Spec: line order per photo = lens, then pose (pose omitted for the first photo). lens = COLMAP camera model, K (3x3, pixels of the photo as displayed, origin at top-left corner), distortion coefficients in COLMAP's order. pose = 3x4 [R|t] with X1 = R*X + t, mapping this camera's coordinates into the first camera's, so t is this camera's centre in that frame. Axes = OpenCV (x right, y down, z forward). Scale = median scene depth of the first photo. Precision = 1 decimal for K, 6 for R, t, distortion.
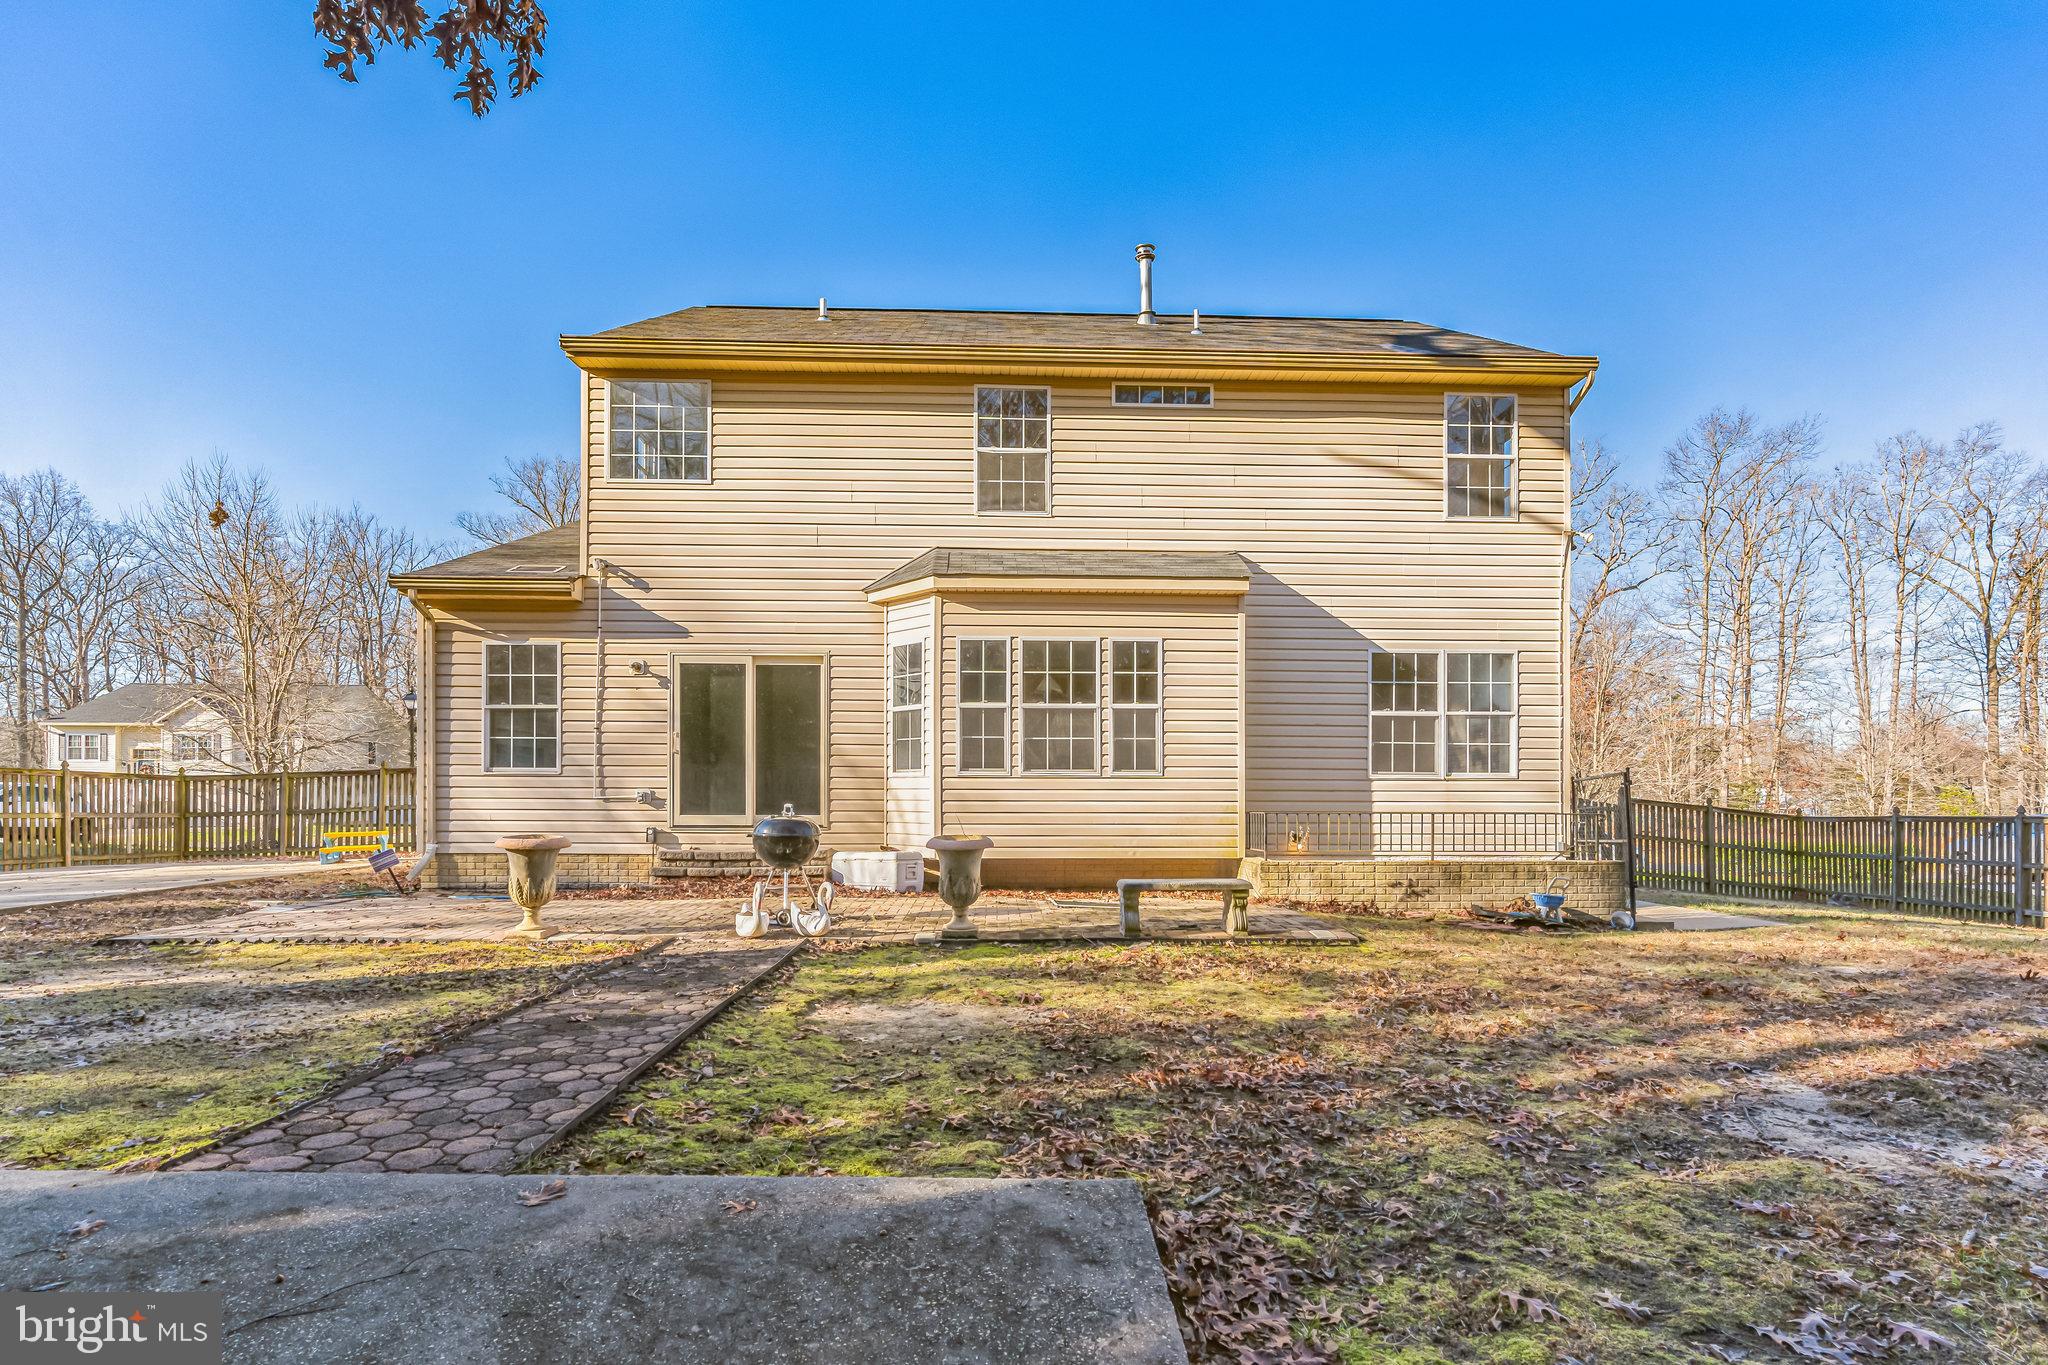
lens RADIAL K [[943.1, 0, 1088.9], [0, 943.1, 801.0], [0, 0, 1]] dist [-0.002645, 0.000883]
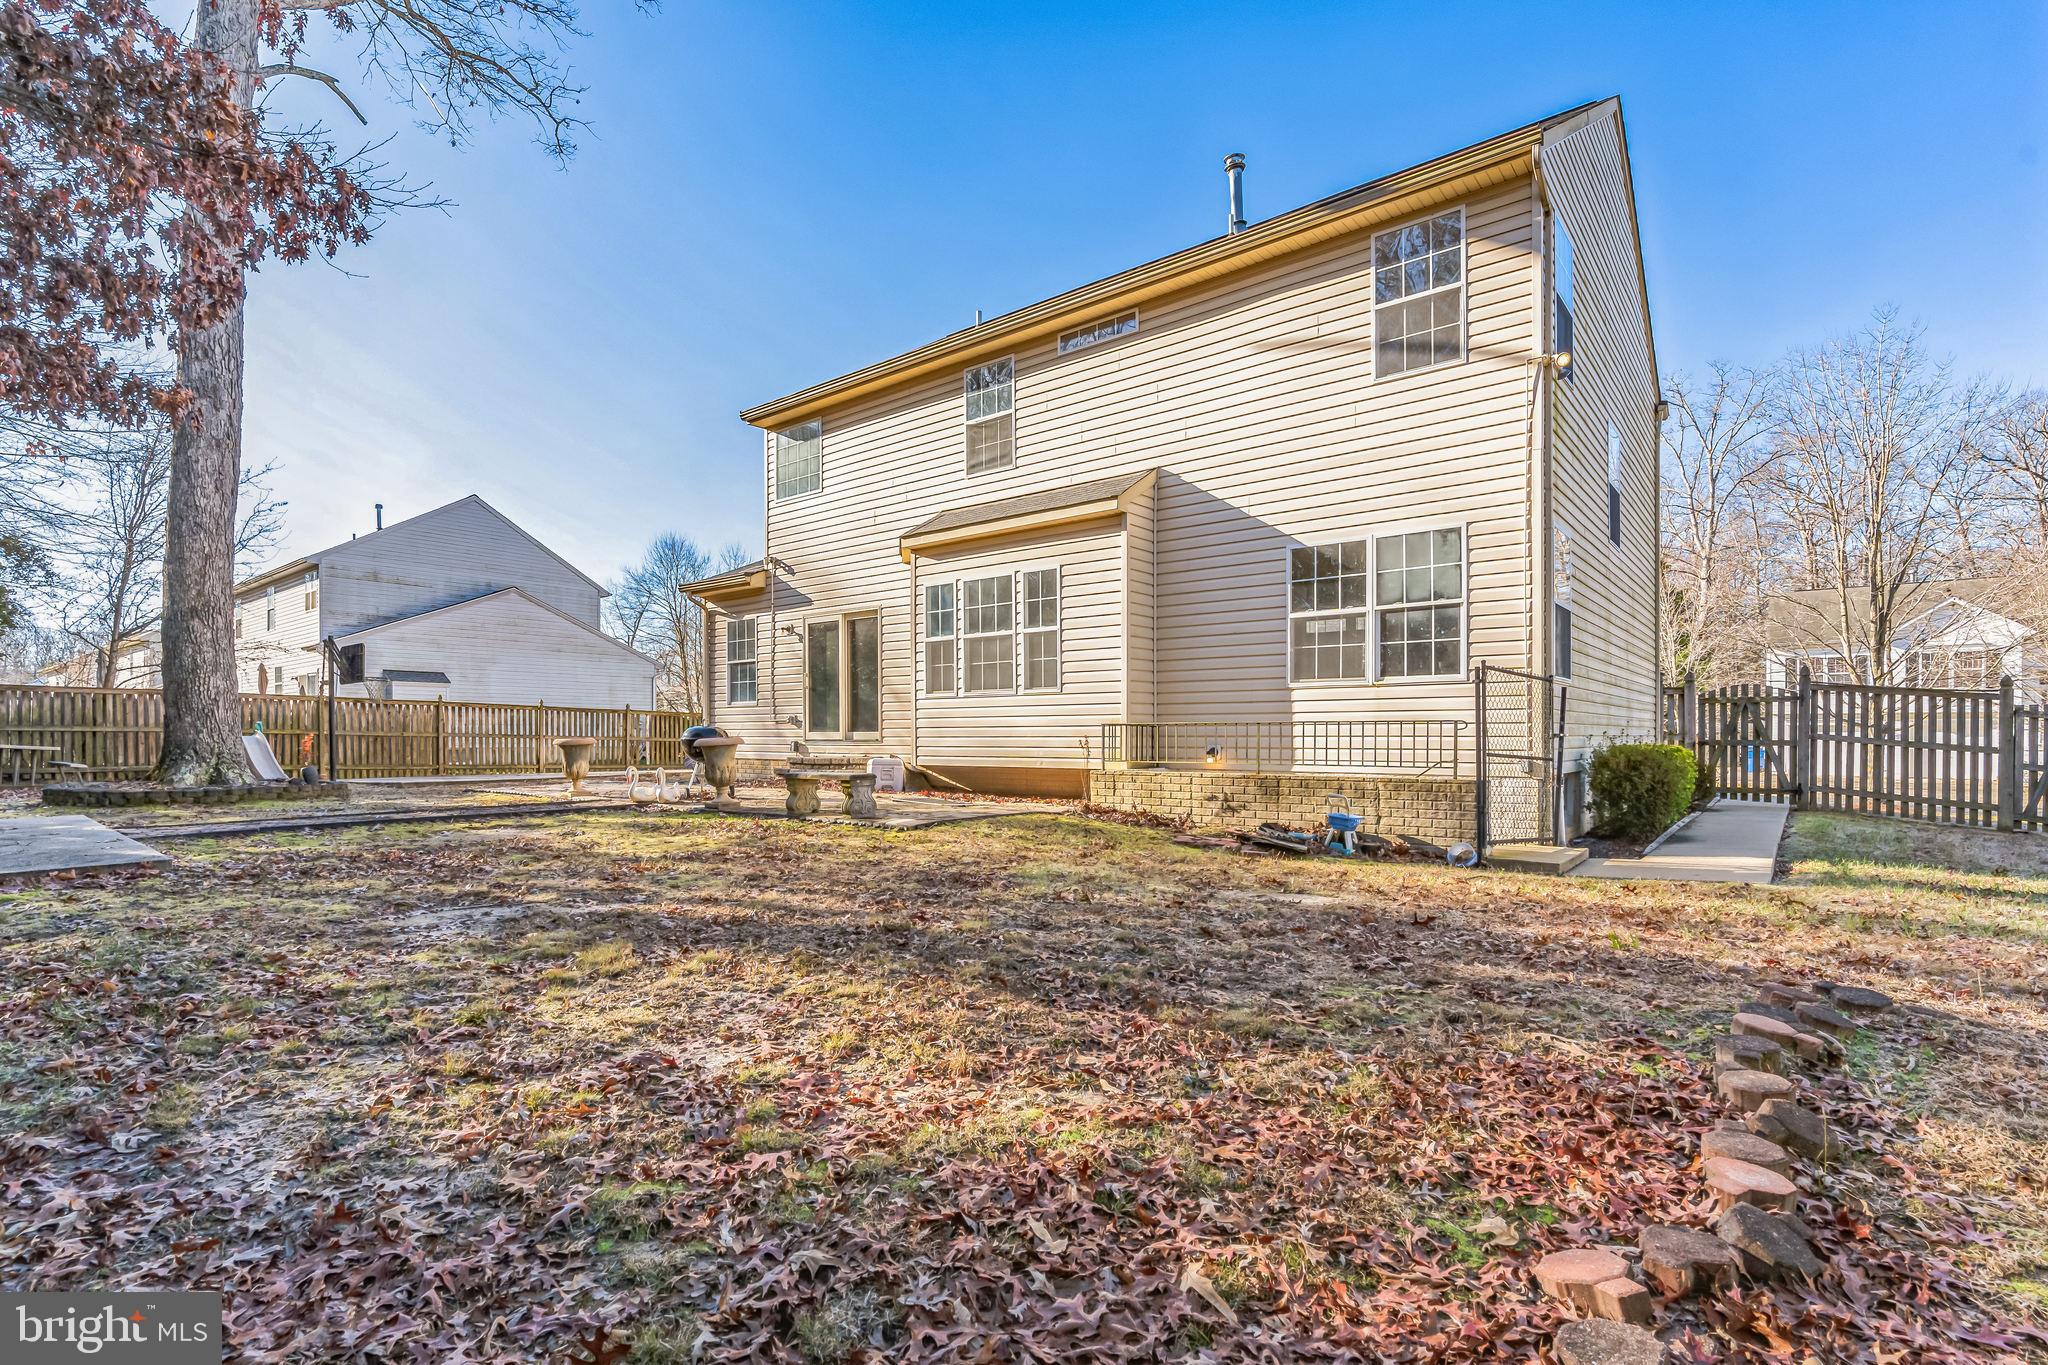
lens RADIAL K [[943.1, 0, 1014.2], [0, 943.1, 737.1], [0, 0, 1]] dist [-0.002645, 0.000883]
pose [[0.758392, -0.003666, -0.651788, 0.711205], [0.003997, 0.999992, -0.000973, 0.024888], [0.651786, -0.001867, 0.758400, 0.137411]]
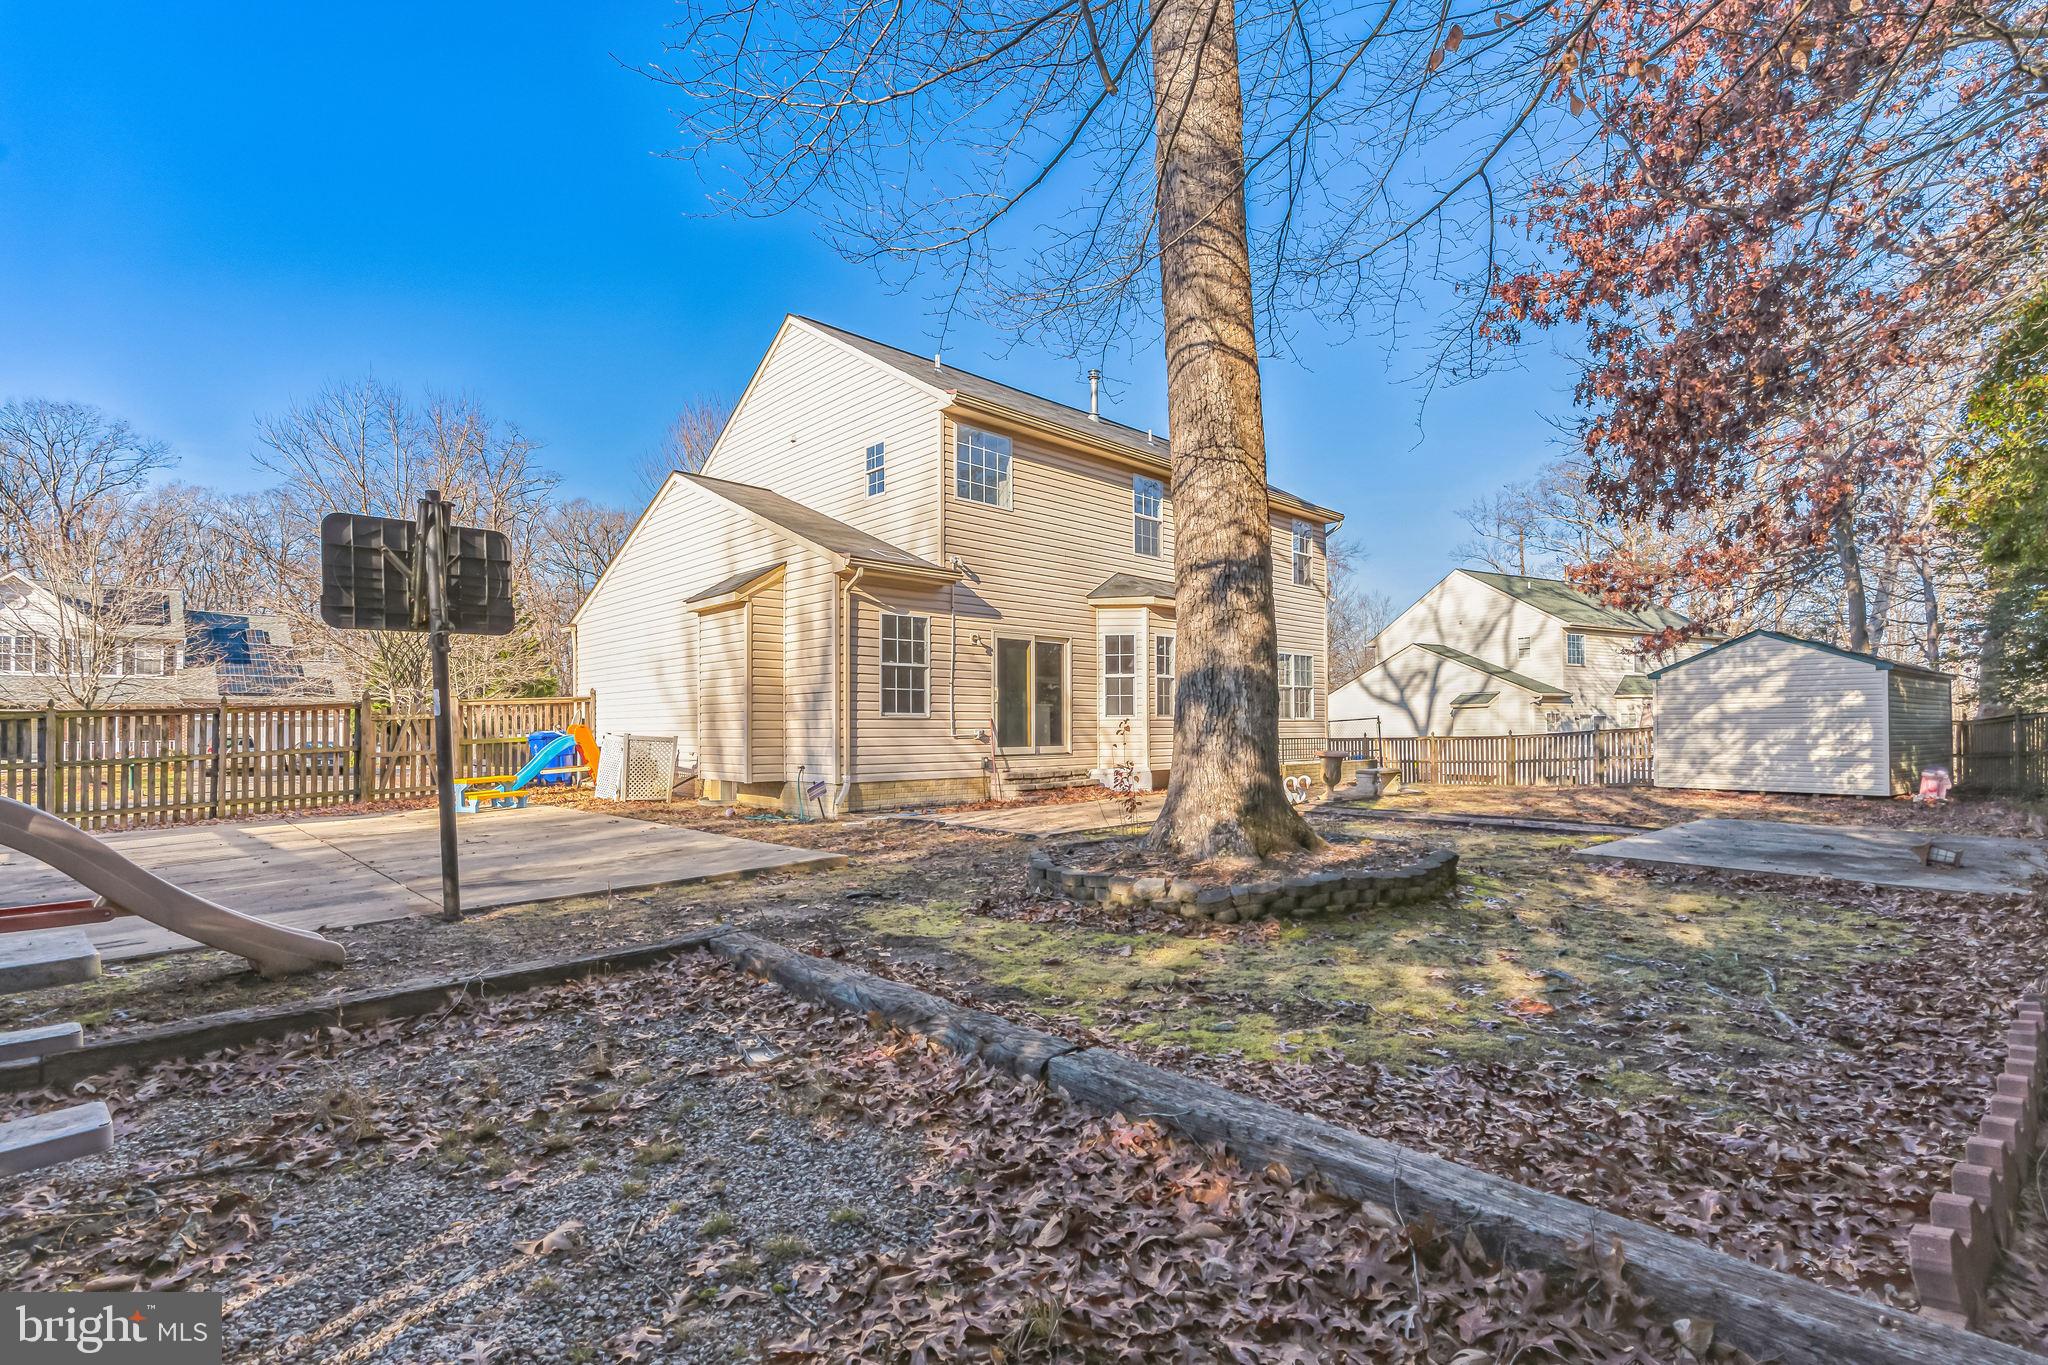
lens RADIAL K [[943.1, 0, 1016.8], [0, 943.1, 693.8], [0, 0, 1]] dist [-0.002645, 0.000883]
pose [[0.750018, 0.017855, 0.661177, -1.322181], [0.012725, 0.999061, -0.041414, -0.006484], [-0.661295, 0.039475, 0.749086, -0.048329]]
